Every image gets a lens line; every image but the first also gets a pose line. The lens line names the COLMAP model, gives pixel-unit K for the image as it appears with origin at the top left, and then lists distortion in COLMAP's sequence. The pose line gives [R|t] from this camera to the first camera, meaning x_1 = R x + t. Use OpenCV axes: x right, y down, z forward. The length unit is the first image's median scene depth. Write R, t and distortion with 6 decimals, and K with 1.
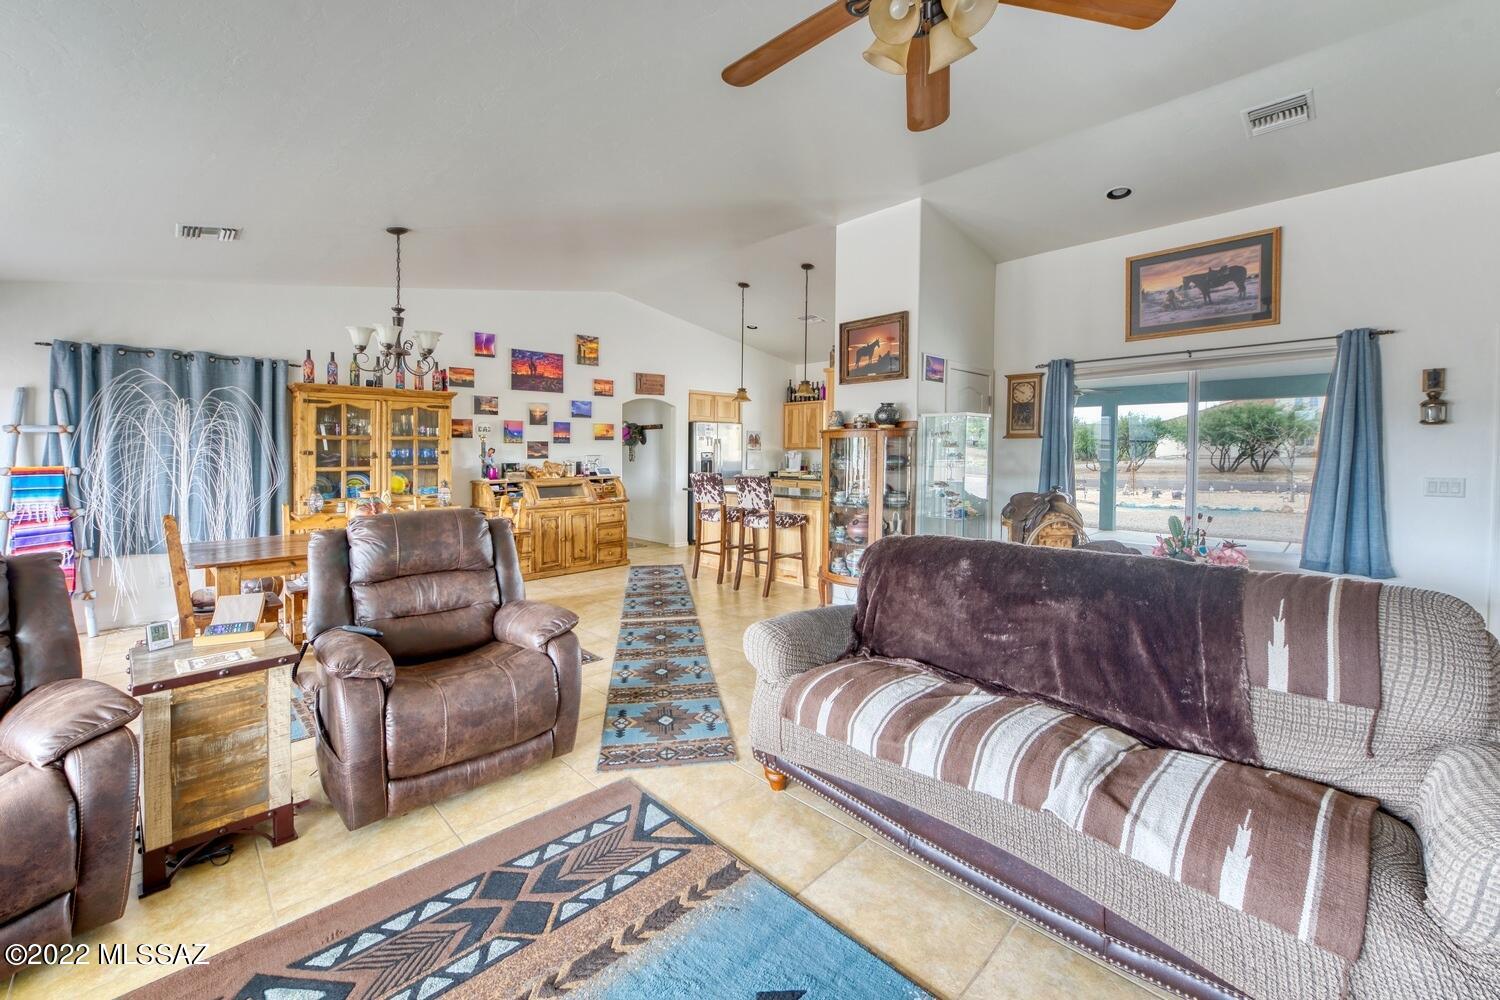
lens RADIAL K [[602.7, 0, 753.1], [0, 602.7, 459.7], [0, 0, 1]] dist [0.002139, -0.003091]
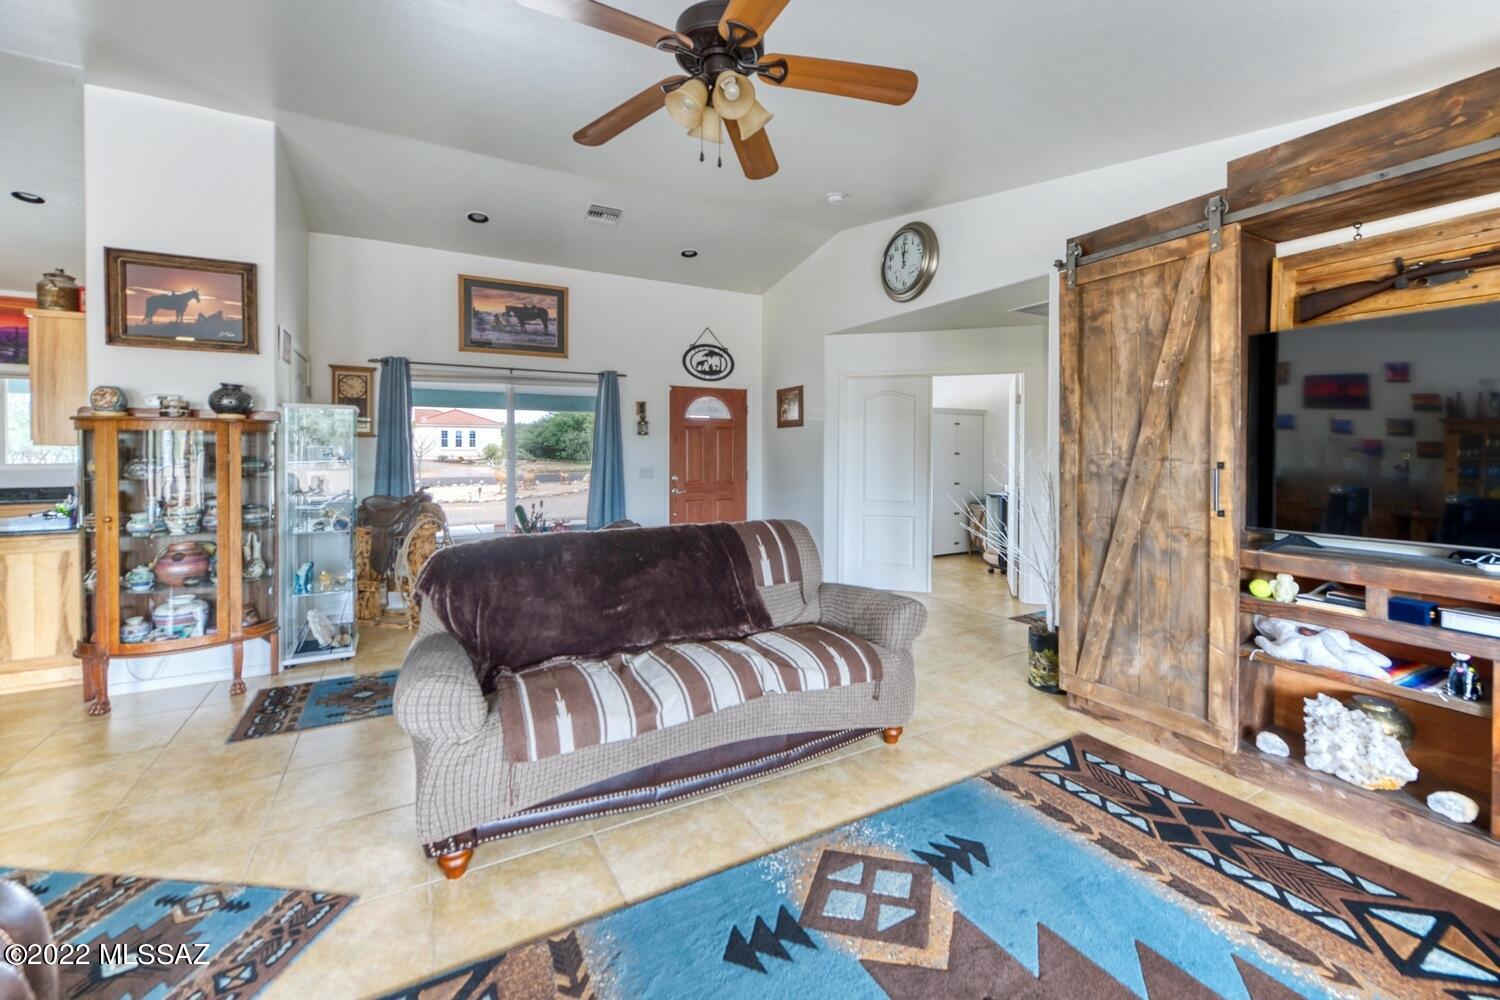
lens RADIAL K [[602.7, 0, 736.3], [0, 602.7, 476.0], [0, 0, 1]] dist [0.002139, -0.003091]
pose [[0.279498, -0.039957, 0.959315, -0.302448], [0.015817, 0.999190, 0.037010, -0.001561], [-0.960016, 0.004829, 0.279903, 0.212529]]
